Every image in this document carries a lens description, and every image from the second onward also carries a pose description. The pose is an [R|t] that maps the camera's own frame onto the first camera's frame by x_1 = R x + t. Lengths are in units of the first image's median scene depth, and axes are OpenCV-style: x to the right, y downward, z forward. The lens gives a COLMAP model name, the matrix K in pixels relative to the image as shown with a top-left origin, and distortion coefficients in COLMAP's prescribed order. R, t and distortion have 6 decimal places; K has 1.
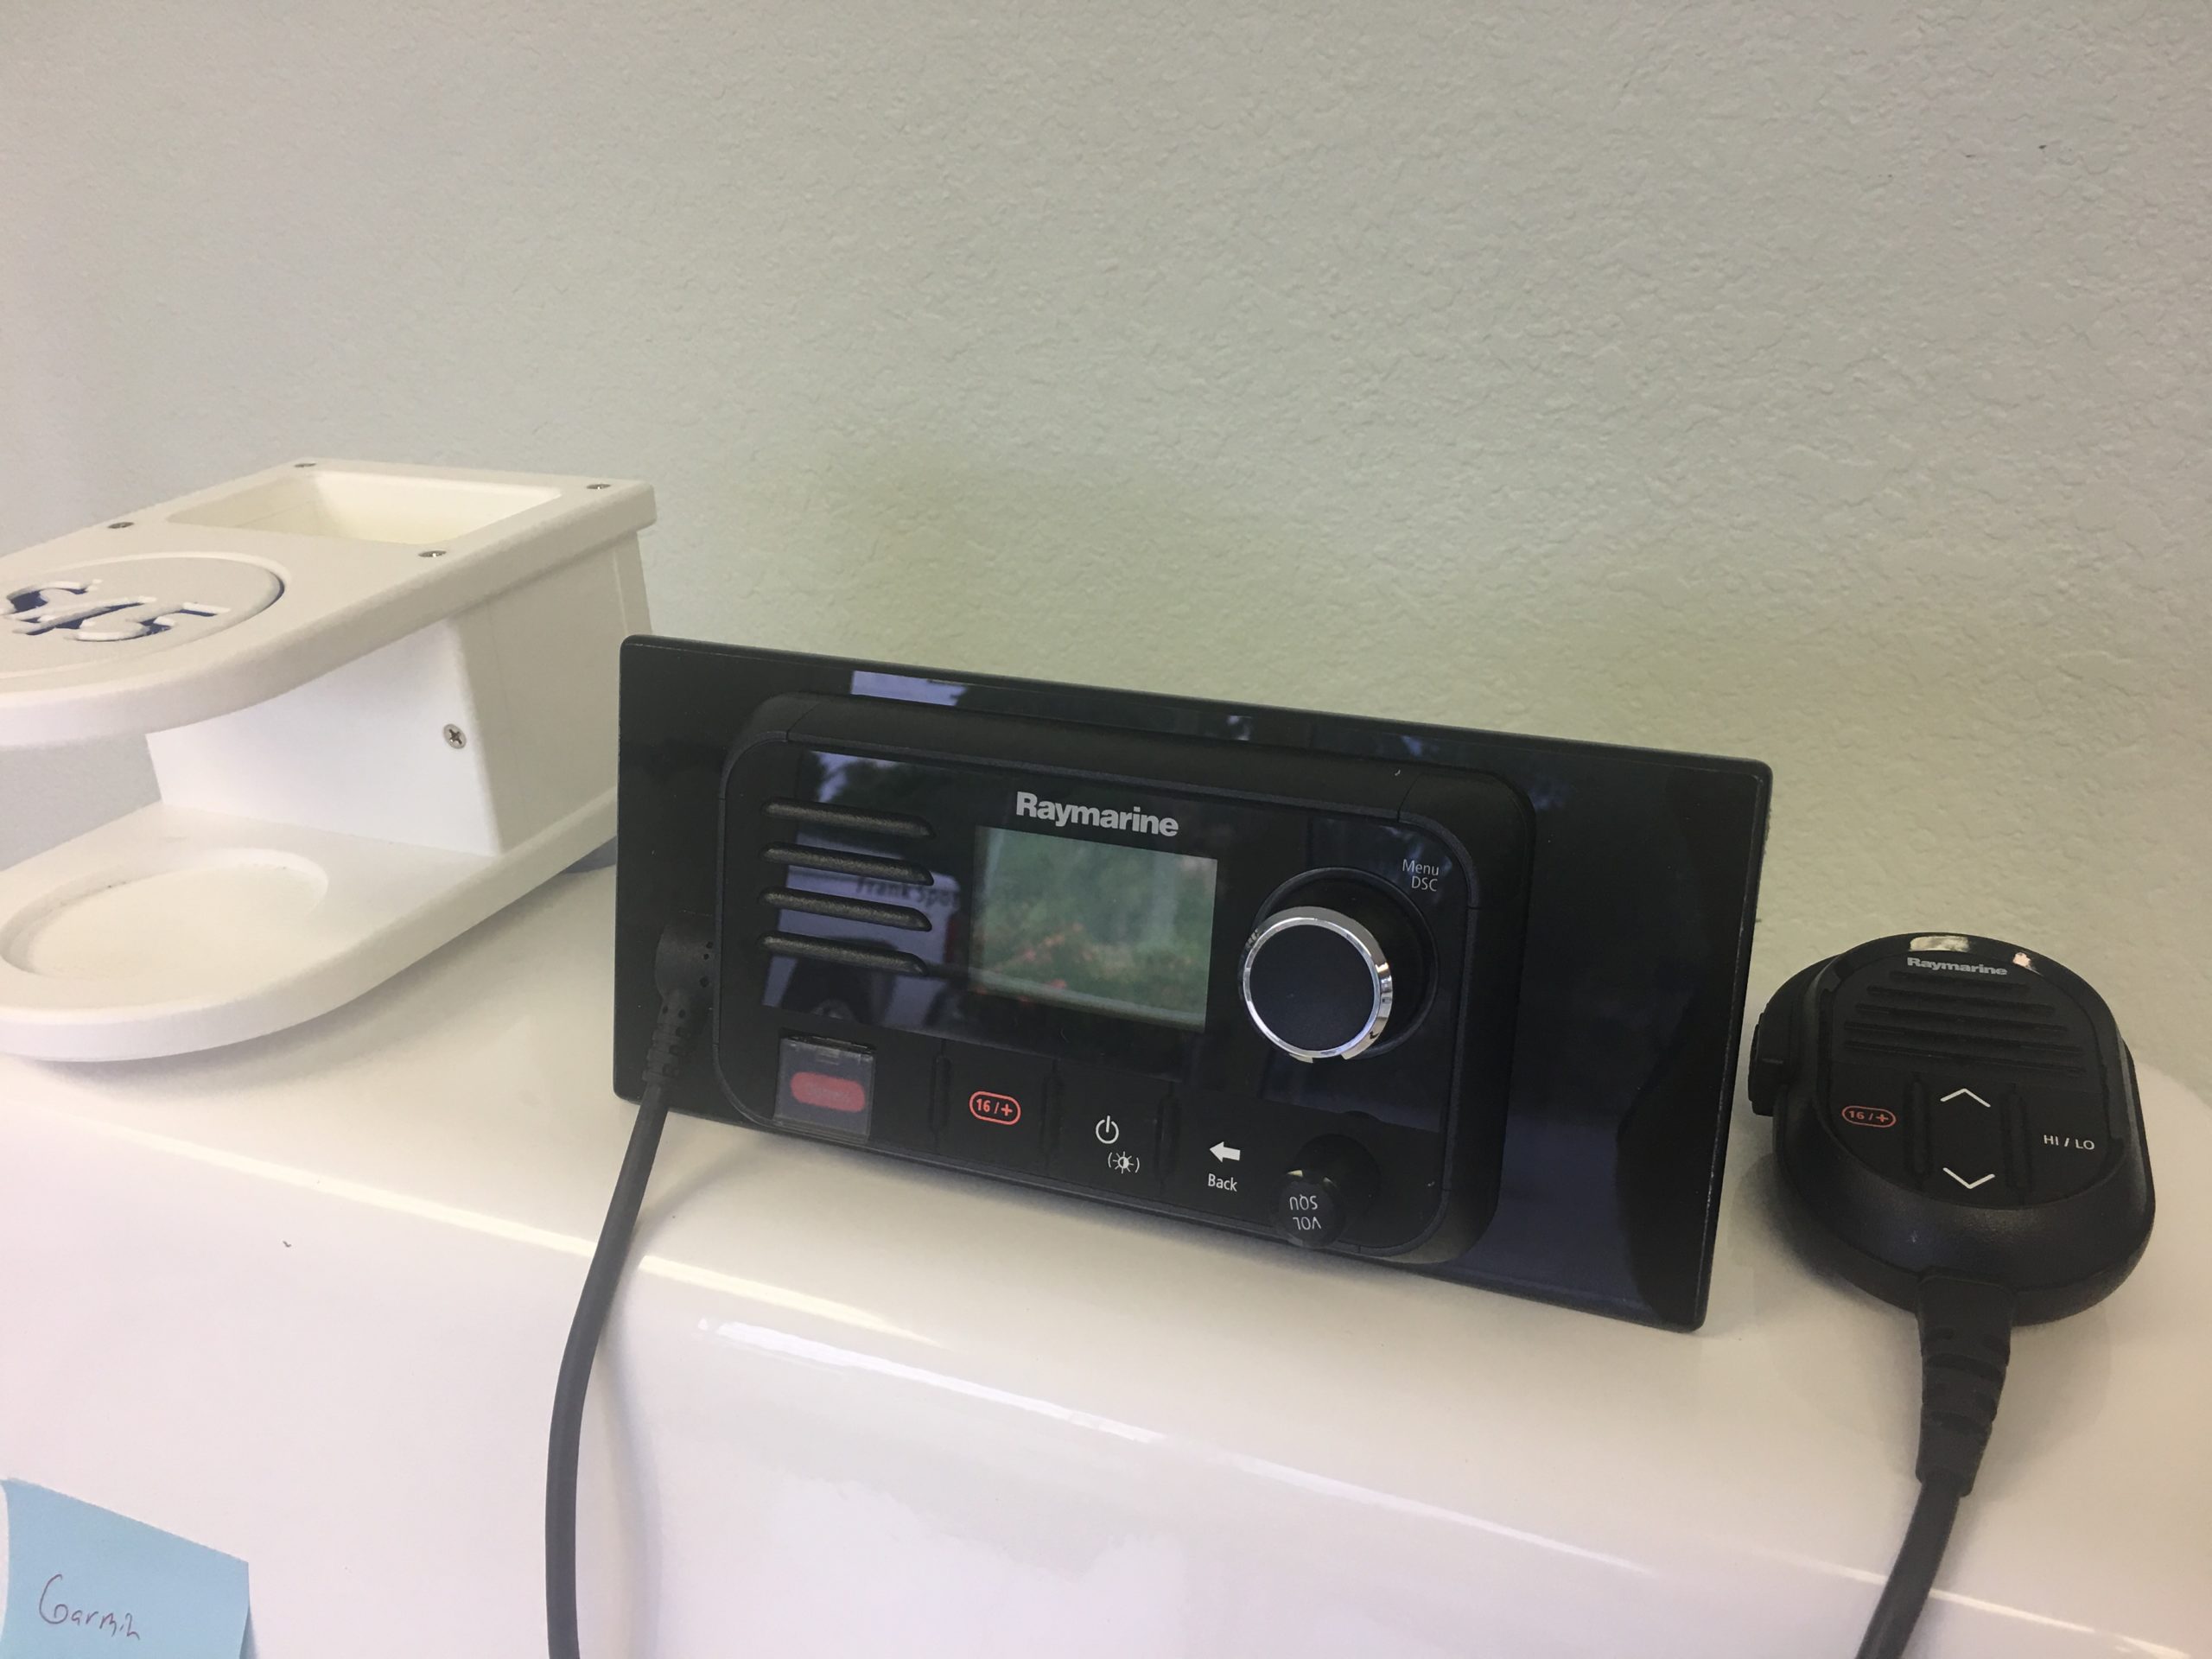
lens RADIAL K [[1897.9, 0, 1113.0], [0, 1897.9, 814.2], [0, 0, 1]] dist [0.084280, -0.134941]
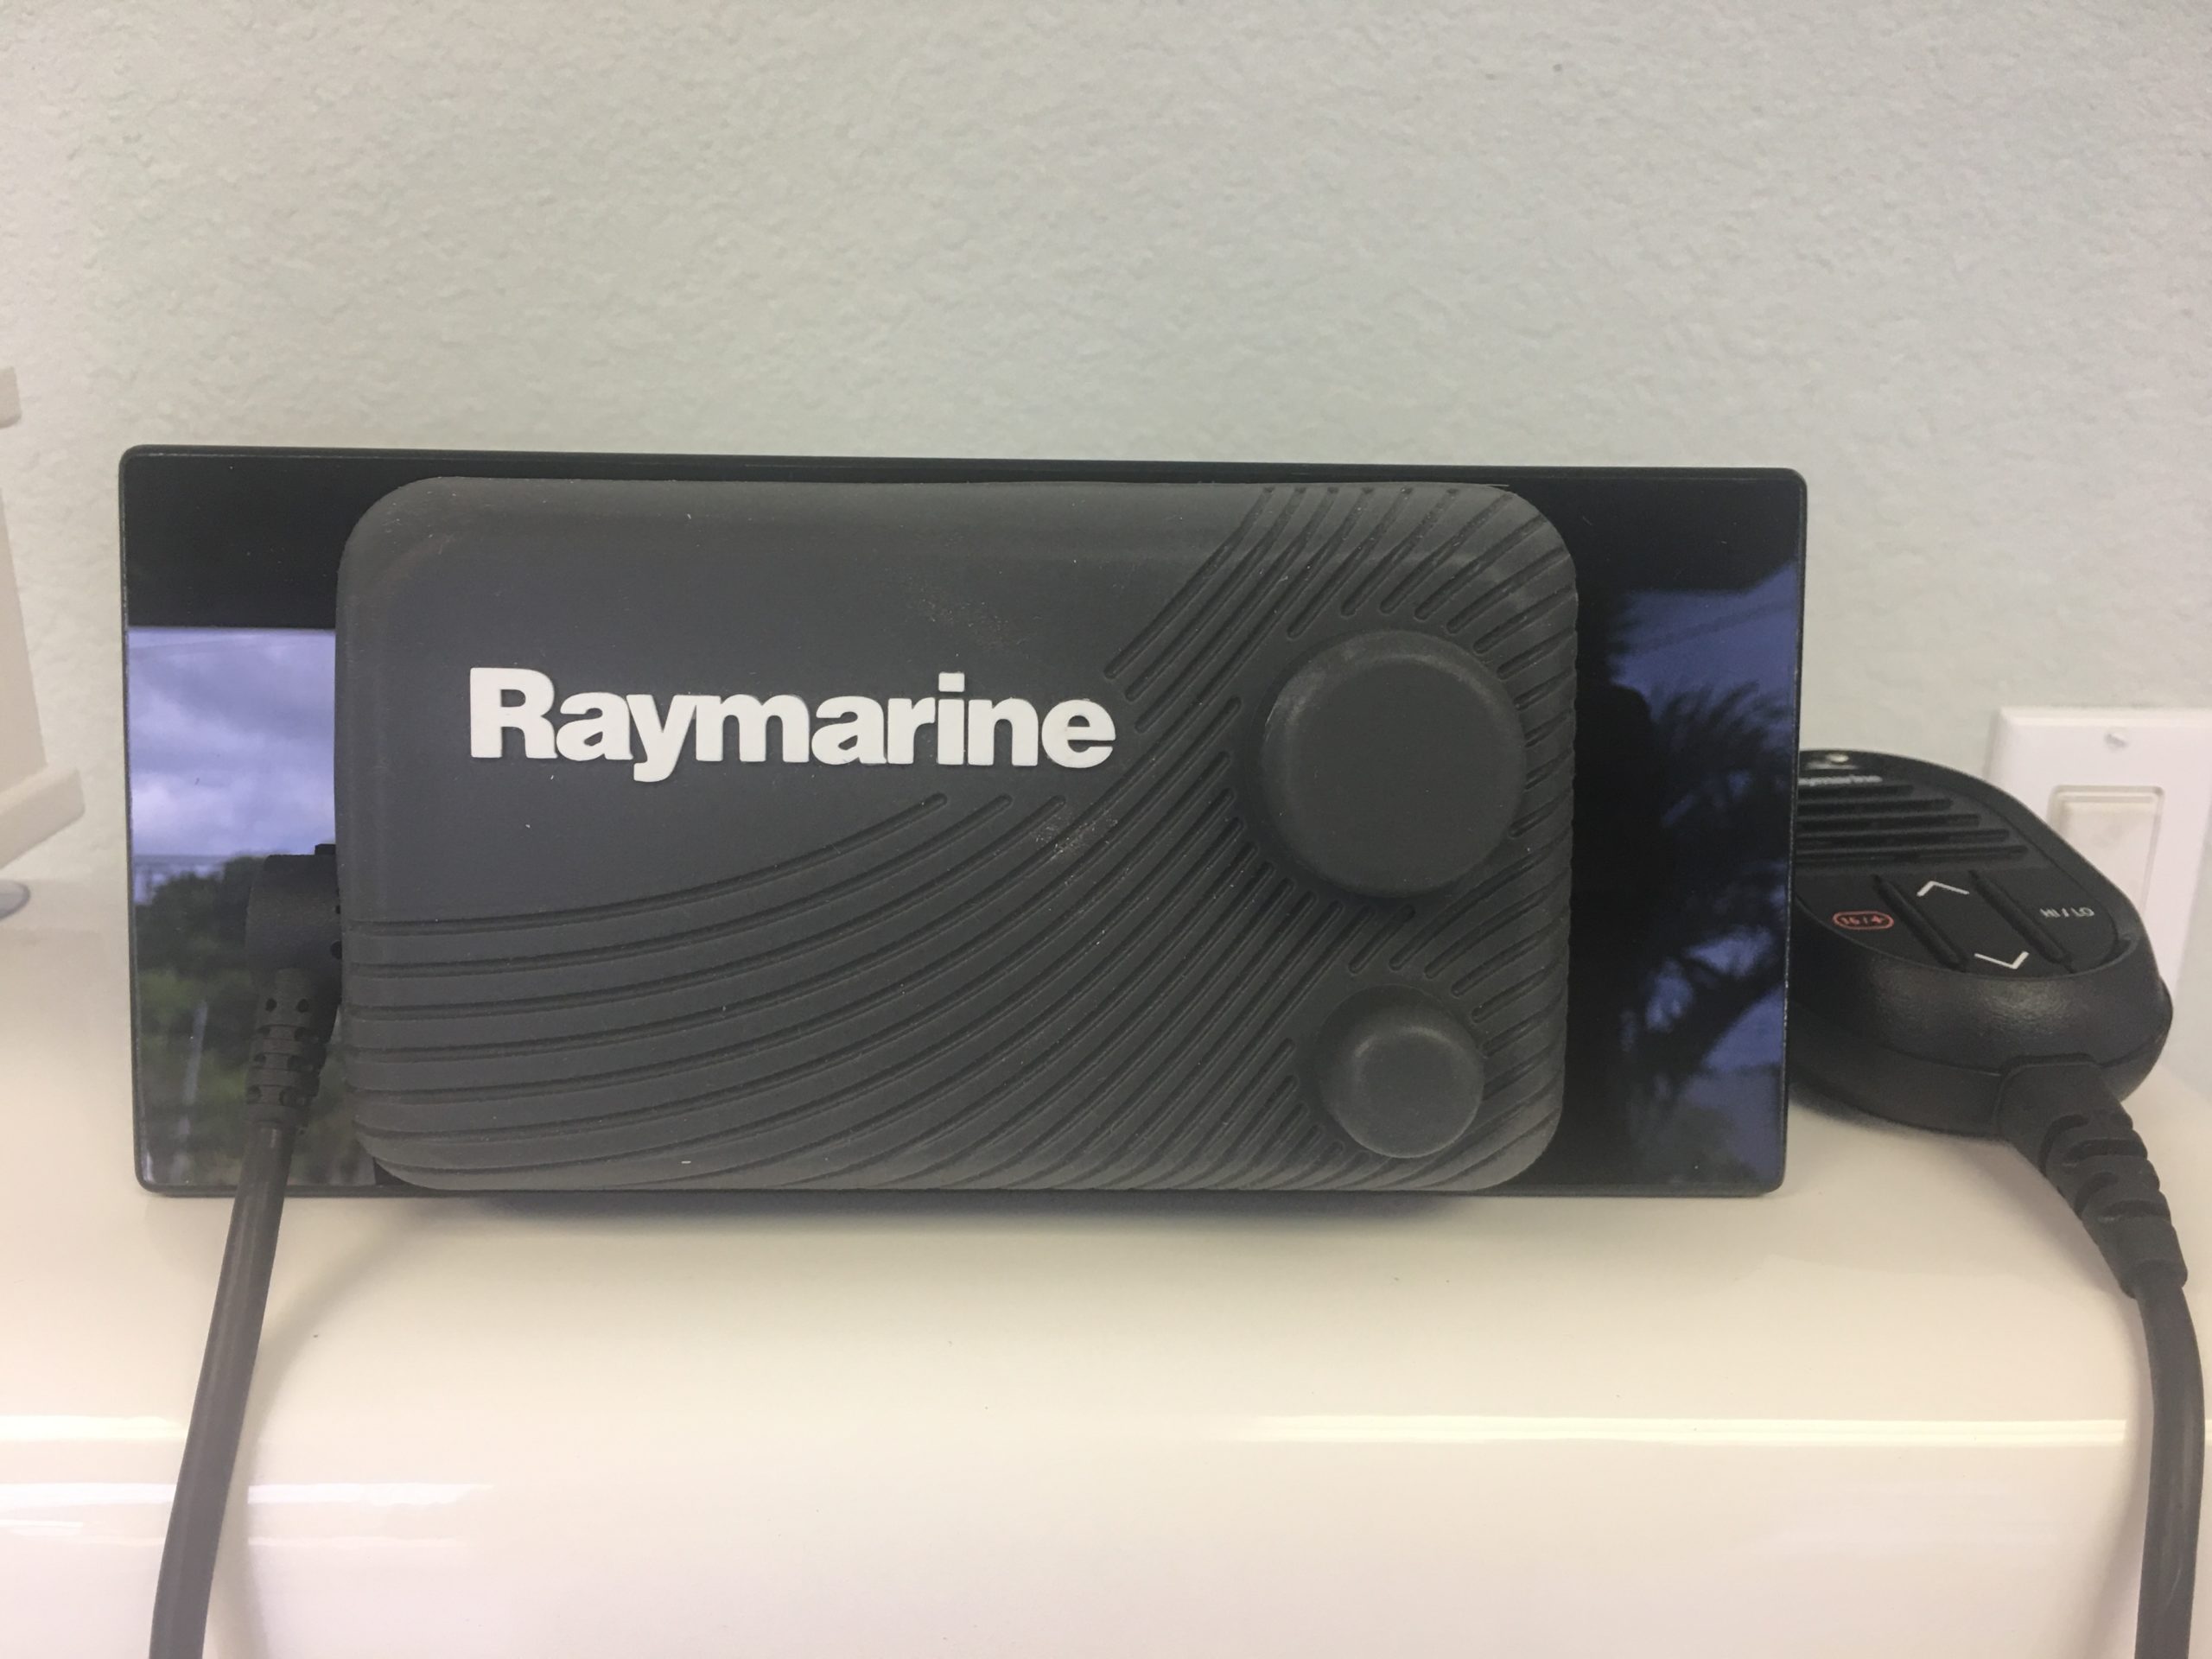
lens RADIAL K [[1897.9, 0, 1098.1], [0, 1897.9, 831.7], [0, 0, 1]] dist [0.084280, -0.134941]
pose [[0.914060, -0.084699, 0.396637, -0.142129], [0.123336, 0.989684, -0.072892, 0.077352], [-0.386371, 0.115548, 0.915077, 0.191628]]
